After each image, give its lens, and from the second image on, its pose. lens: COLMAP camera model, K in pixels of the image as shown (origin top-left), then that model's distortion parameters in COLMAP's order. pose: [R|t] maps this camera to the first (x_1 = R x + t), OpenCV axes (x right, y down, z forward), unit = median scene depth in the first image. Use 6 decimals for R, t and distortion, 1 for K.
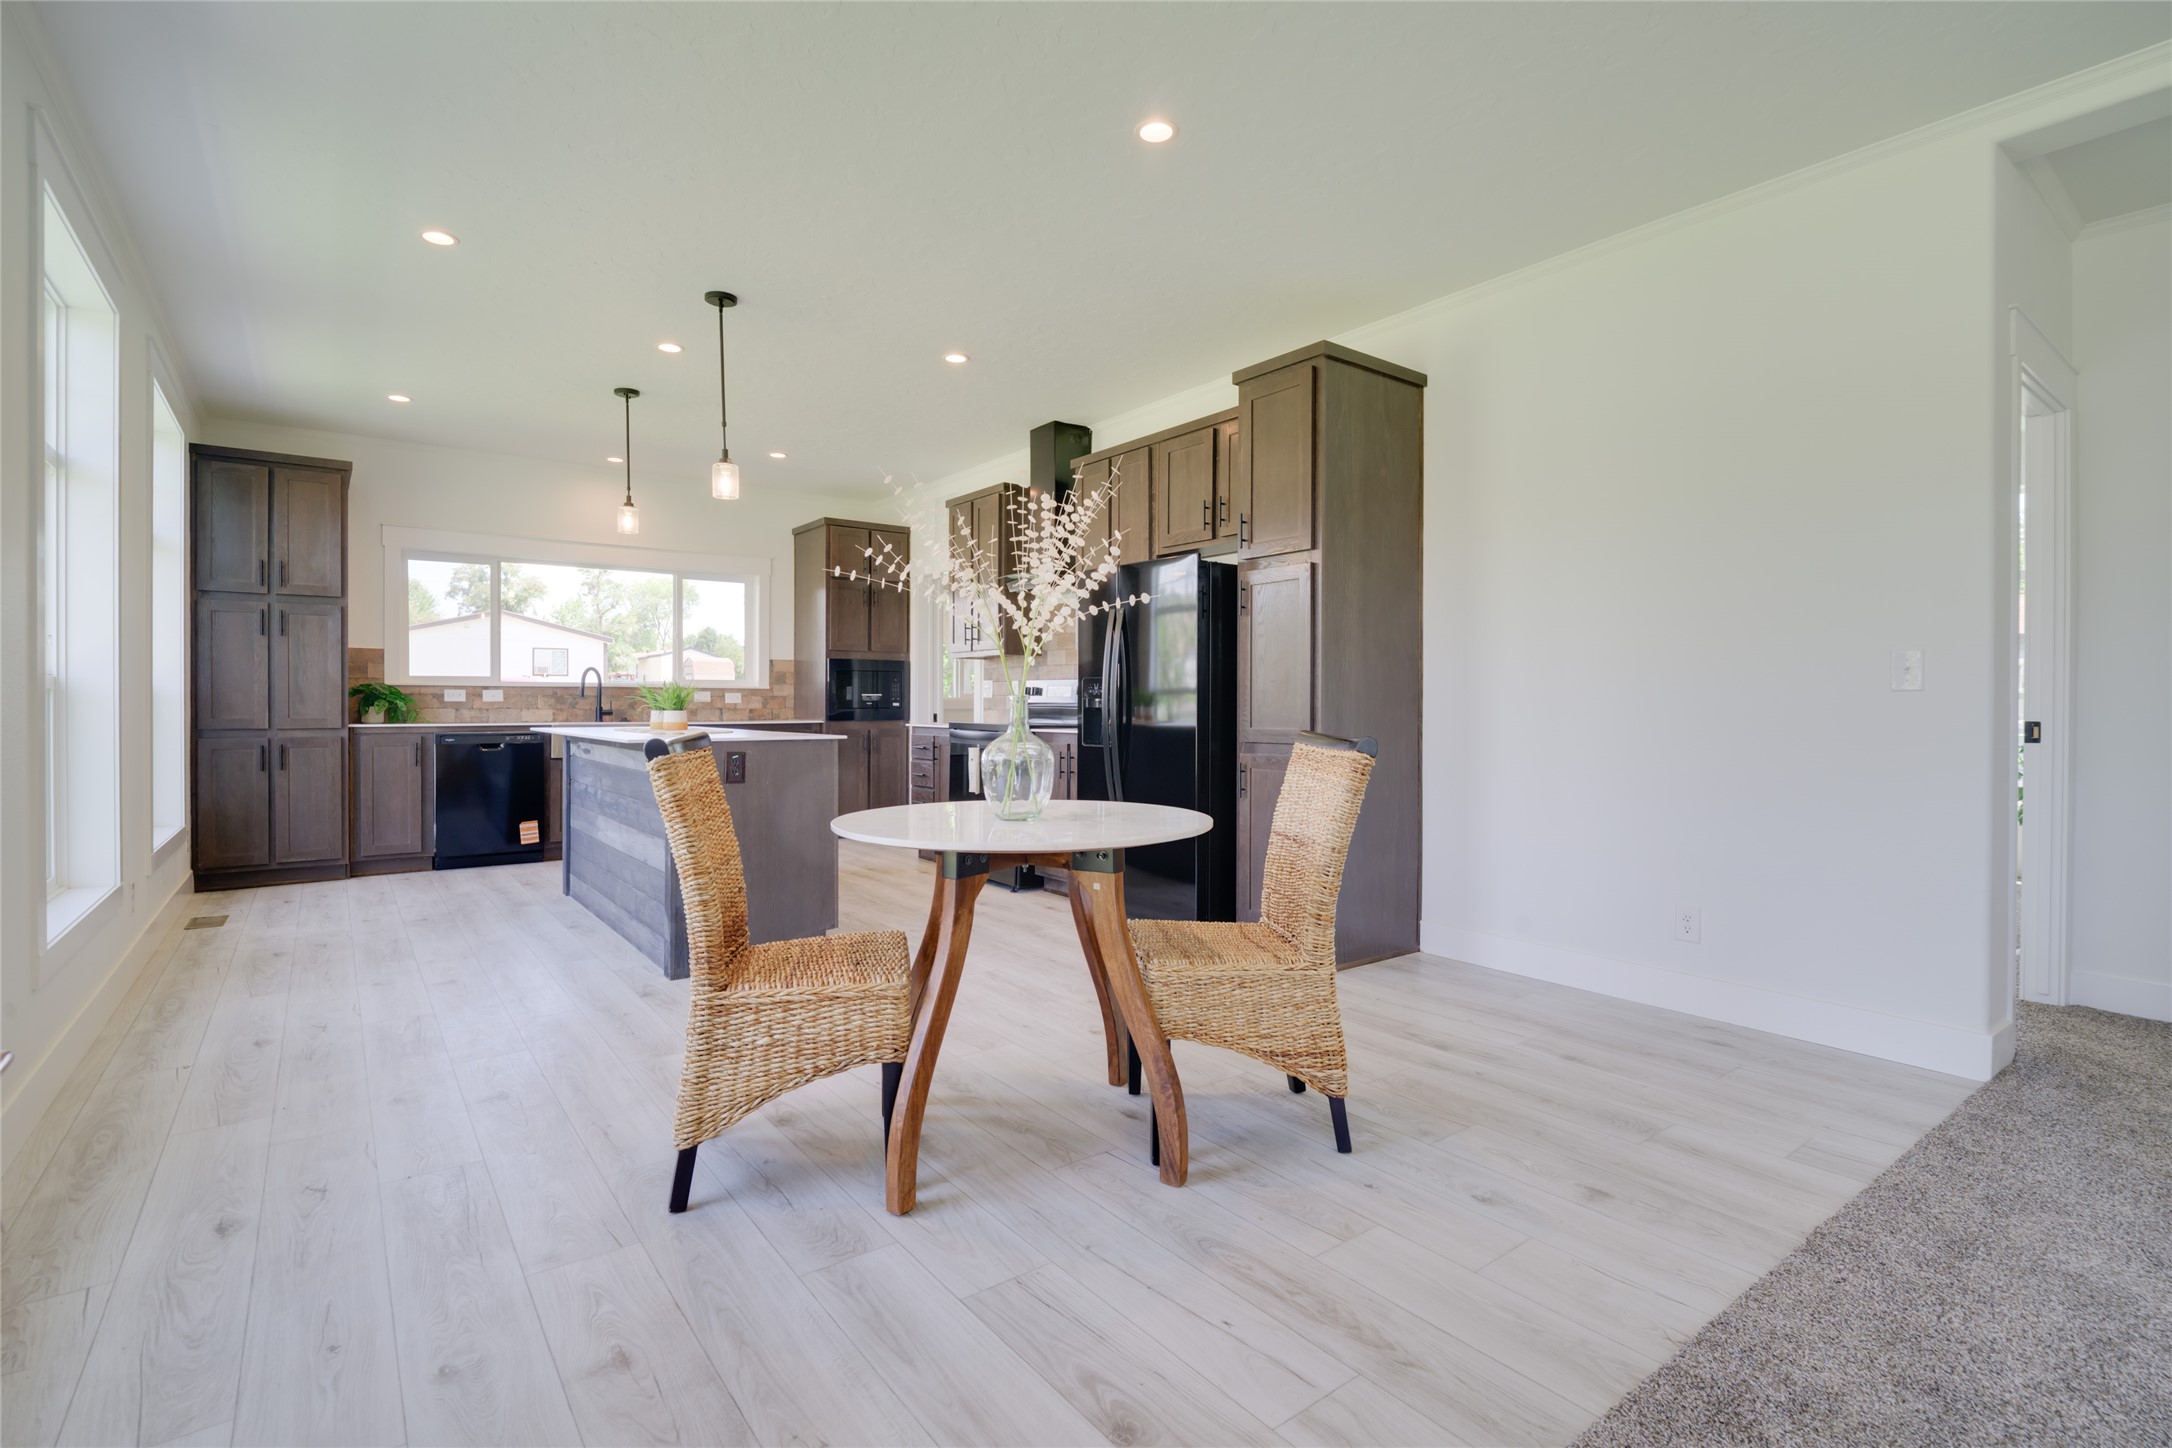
lens RADIAL K [[1004.7, 0, 1102.4], [0, 1004.7, 712.2], [0, 0, 1]] dist [-0.008213, -0.001214]
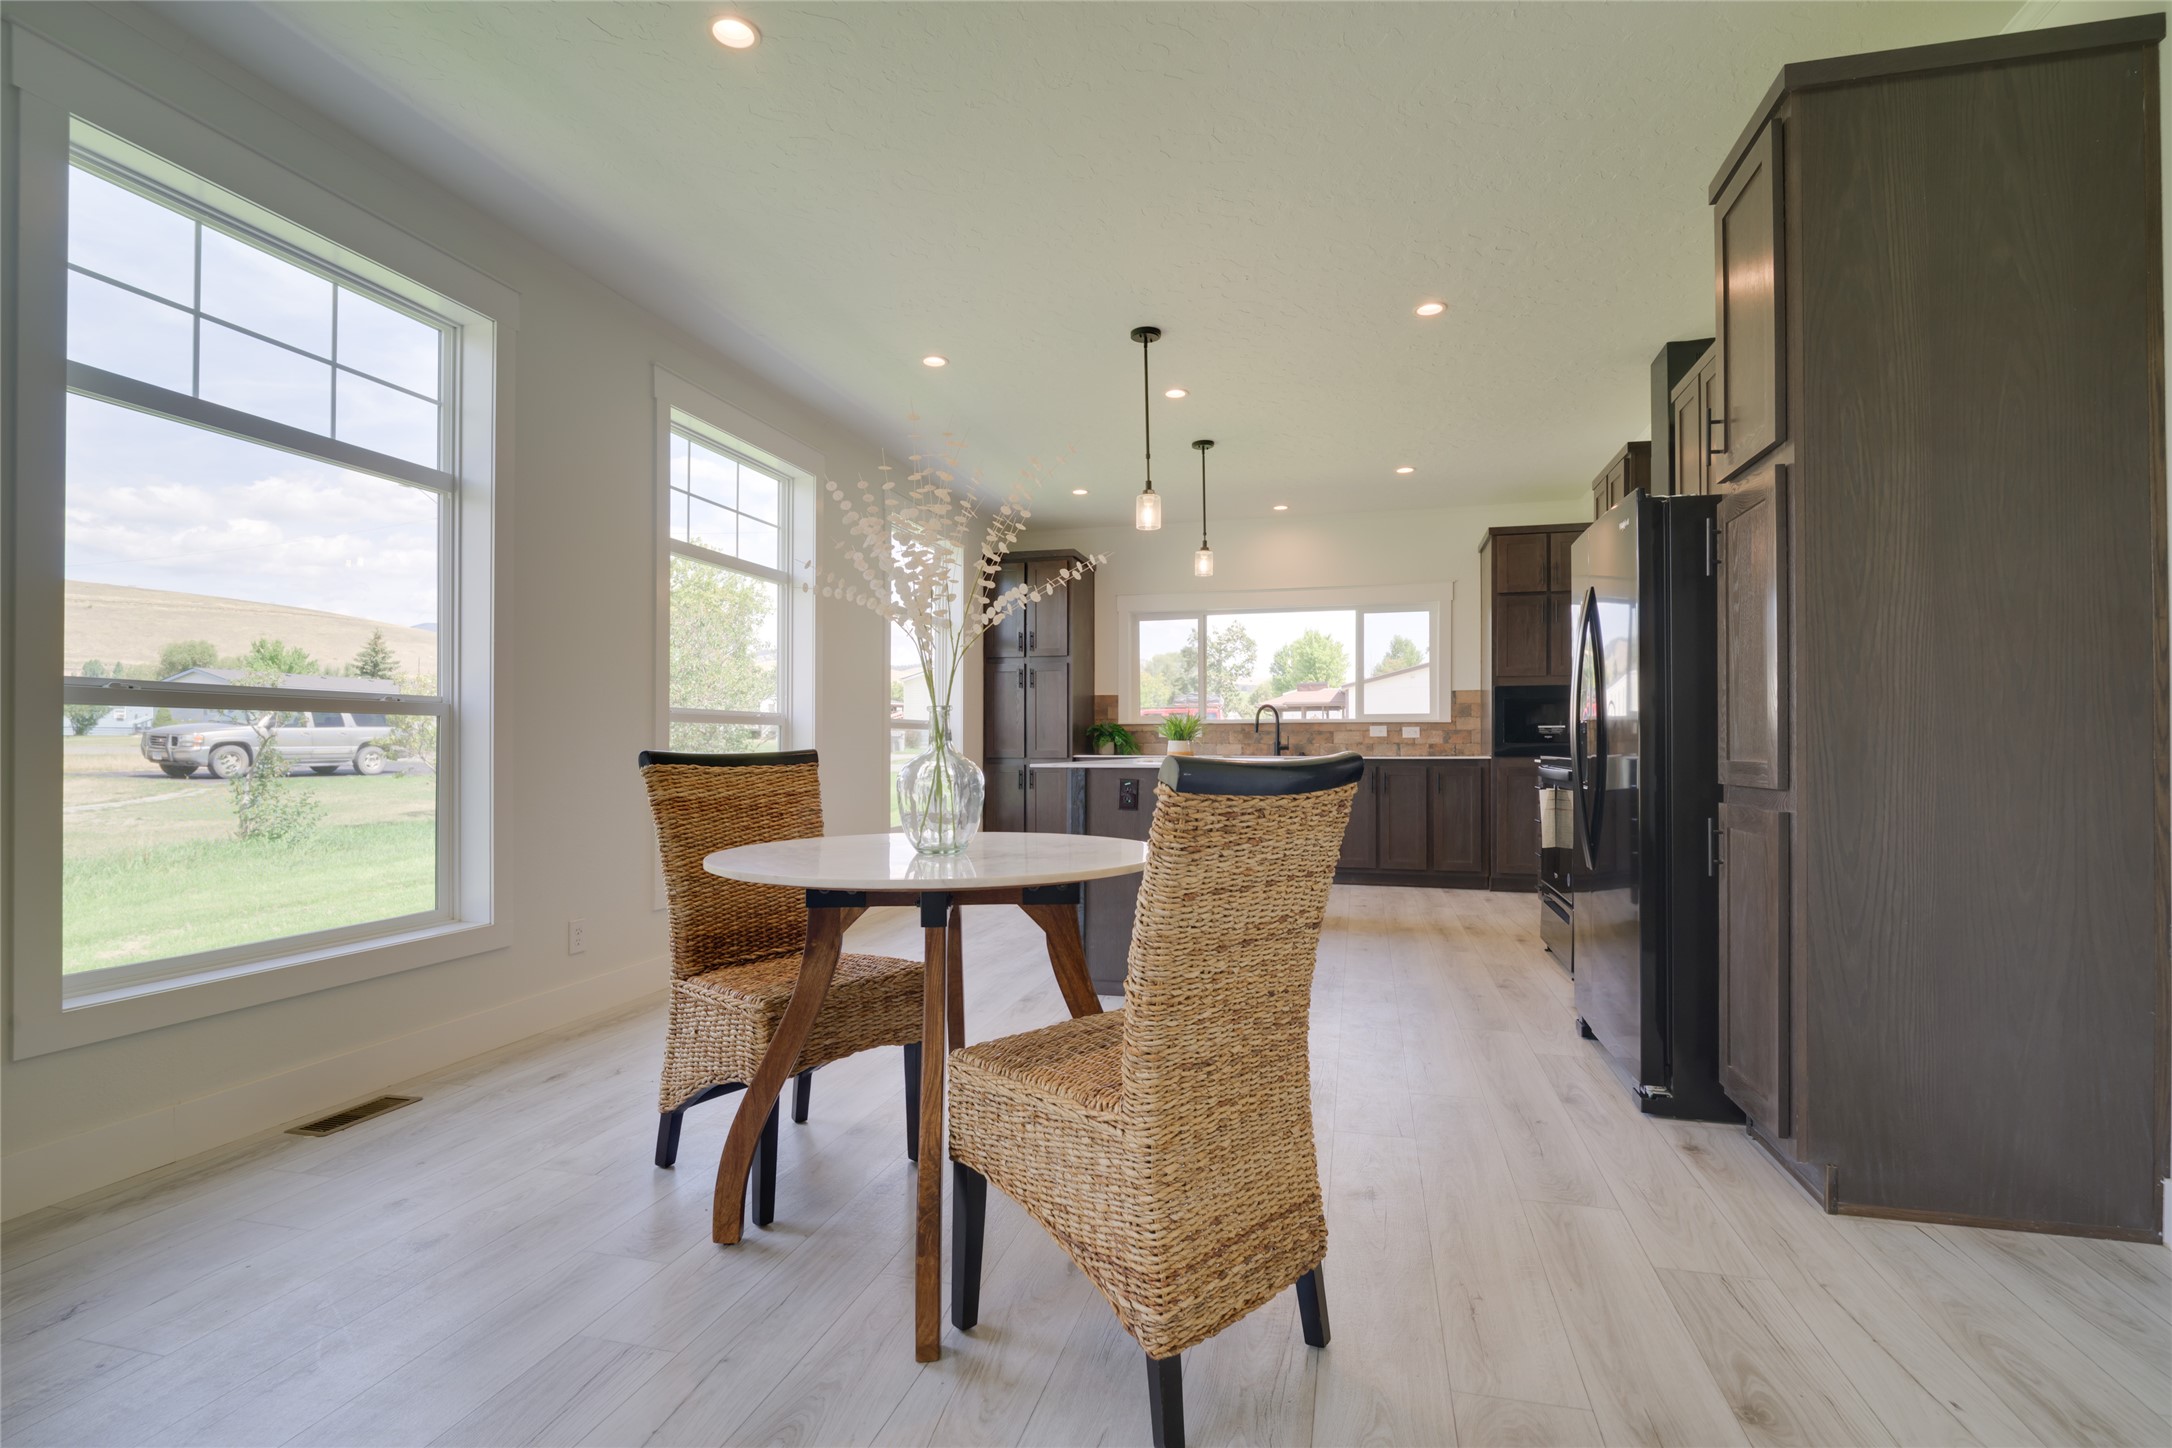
lens RADIAL K [[1004.7, 0, 1102.5], [0, 1004.7, 735.9], [0, 0, 1]] dist [-0.008213, -0.001214]
pose [[0.619475, -0.009566, -0.784958, 0.228217], [-0.005599, 0.999846, -0.016603, 0.007565], [0.784997, 0.014680, 0.619326, 0.198274]]
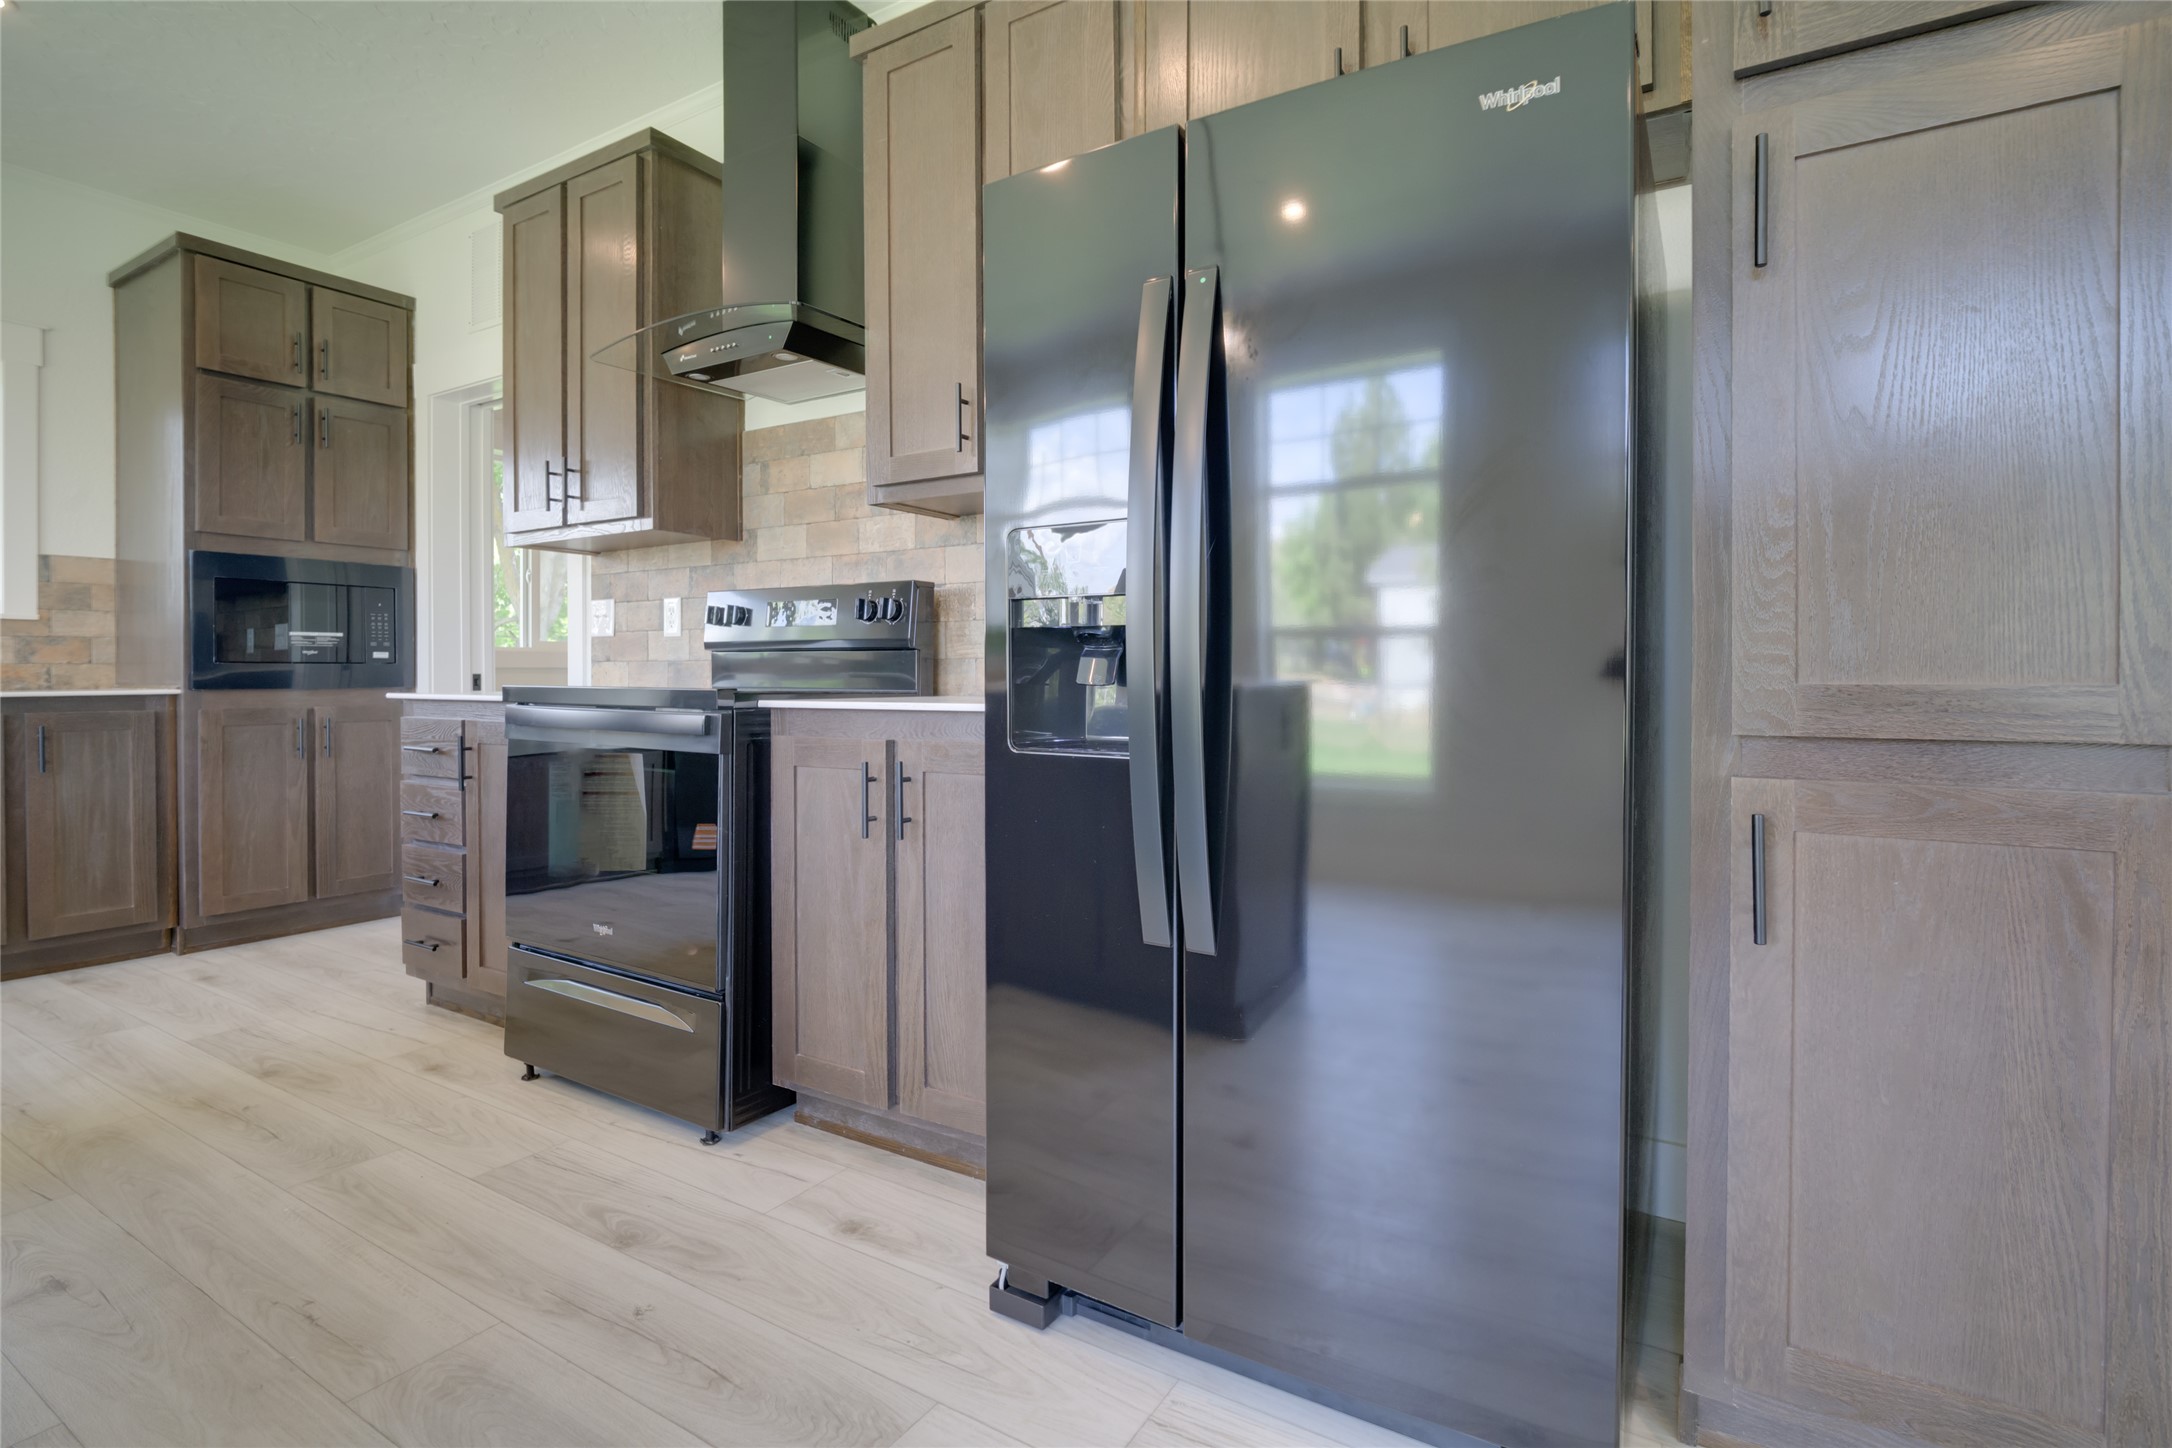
lens RADIAL K [[1004.7, 0, 1142.7], [0, 1004.7, 673.5], [0, 0, 1]] dist [-0.008213, -0.001214]
pose [[0.917338, -0.005703, 0.398069, -0.068465], [0.007985, 0.999960, -0.004077, 0.007064], [-0.398030, 0.006919, 0.917346, 0.467921]]
